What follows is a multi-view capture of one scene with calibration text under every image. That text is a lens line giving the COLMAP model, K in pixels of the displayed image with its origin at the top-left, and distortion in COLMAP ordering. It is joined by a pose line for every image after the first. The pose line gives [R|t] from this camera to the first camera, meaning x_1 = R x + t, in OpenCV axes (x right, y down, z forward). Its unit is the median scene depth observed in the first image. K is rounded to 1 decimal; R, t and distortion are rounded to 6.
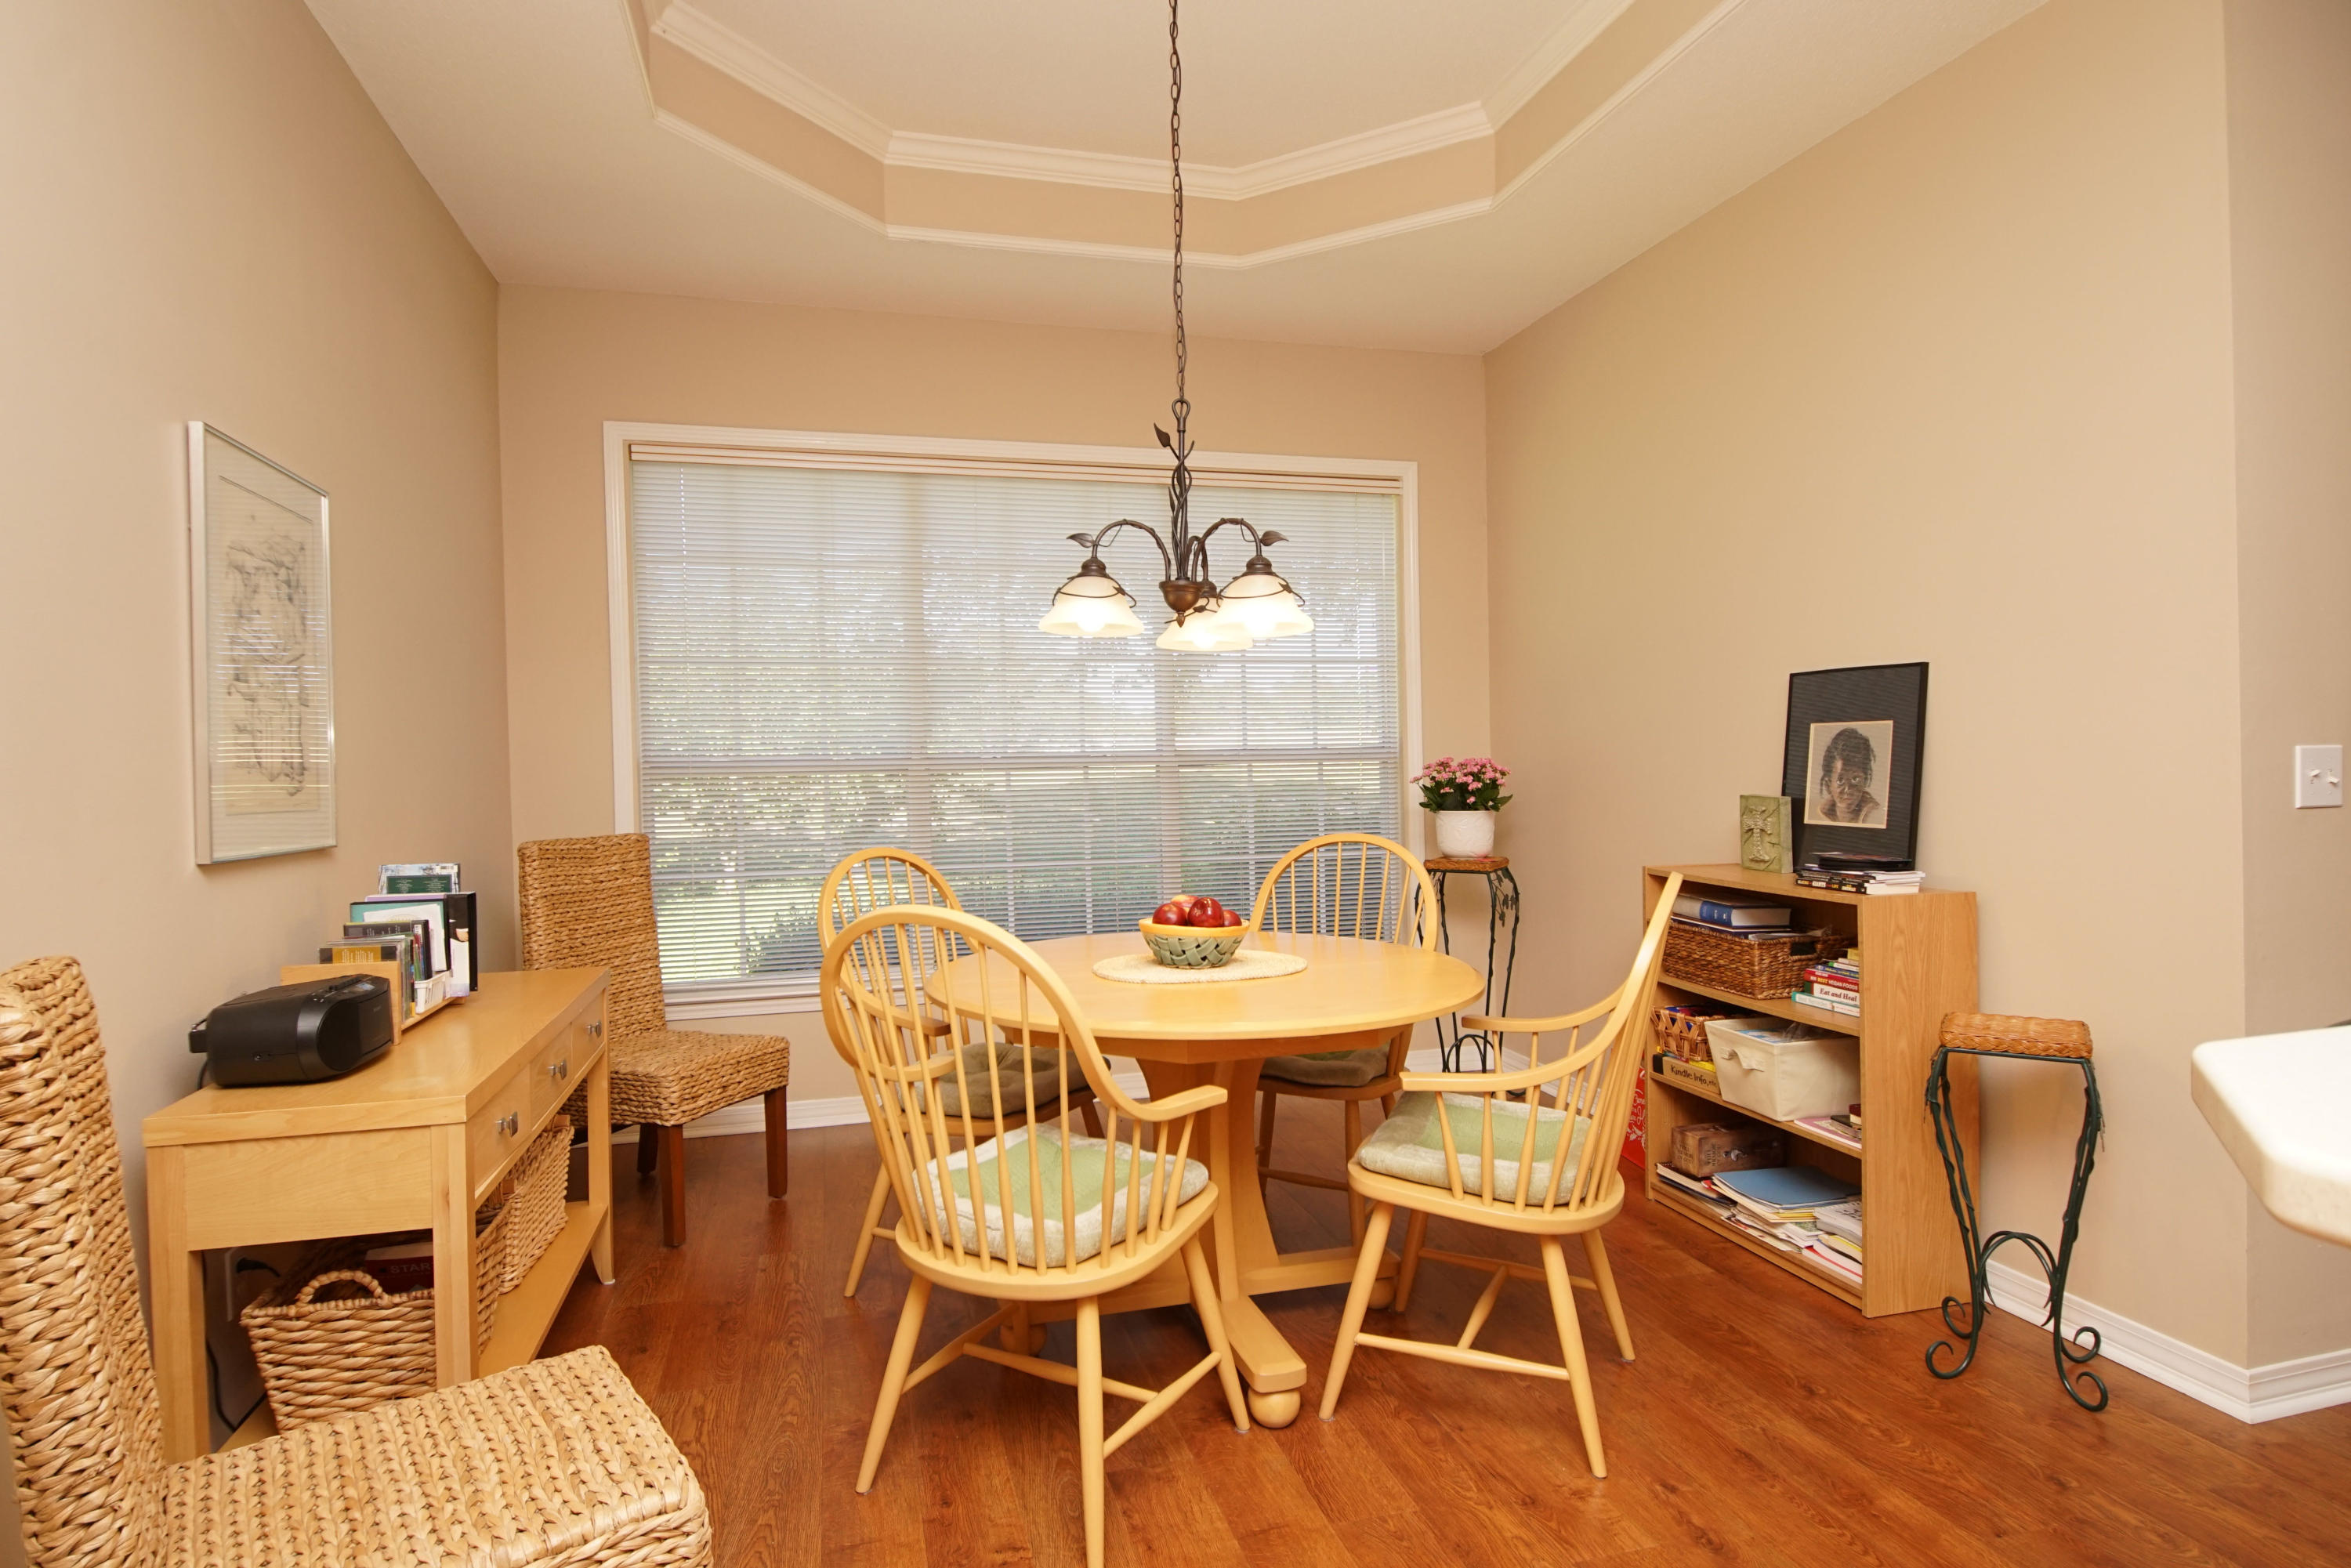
lens RADIAL K [[1258.0, 0, 1153.1], [0, 1258.0, 774.9], [0, 0, 1]] dist [0.043718, -0.045492]
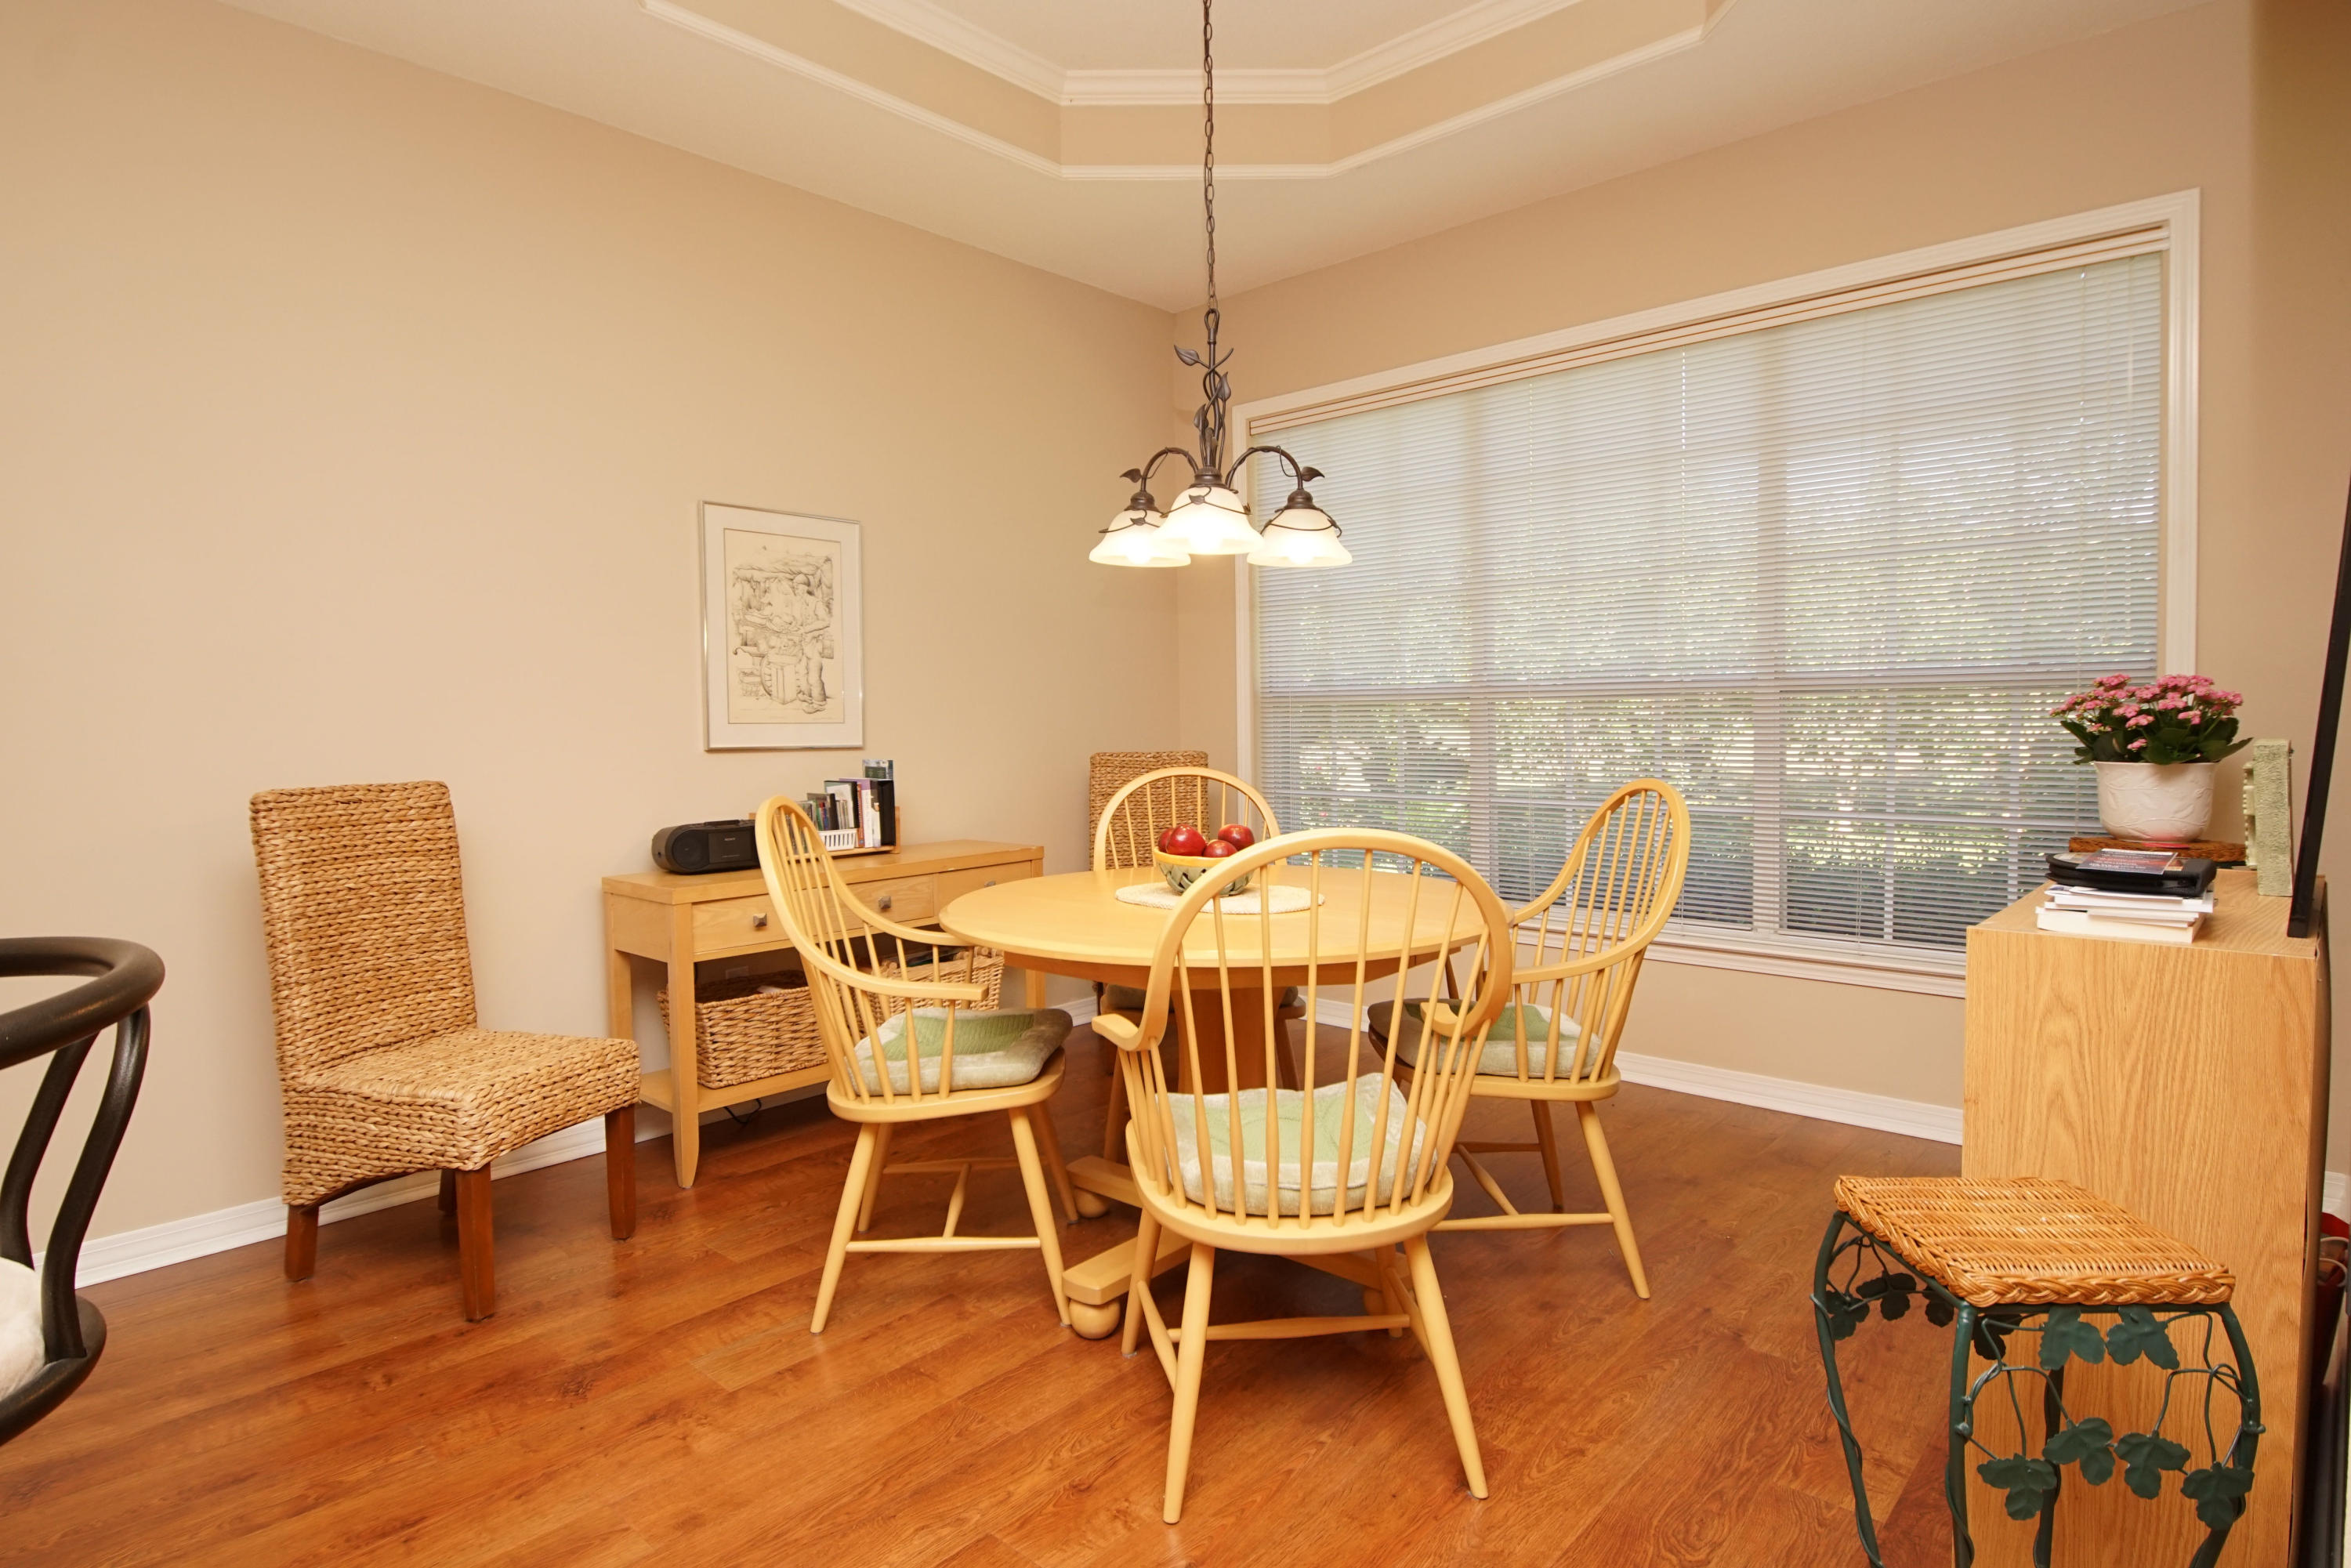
lens RADIAL K [[1258.0, 0, 1153.1], [0, 1258.0, 774.9], [0, 0, 1]] dist [0.043718, -0.045492]
pose [[0.538184, 0.047324, -0.841498, 0.842642], [-0.003698, 0.998545, 0.053791, 0.005356], [0.842819, -0.025837, 0.537576, 0.442187]]
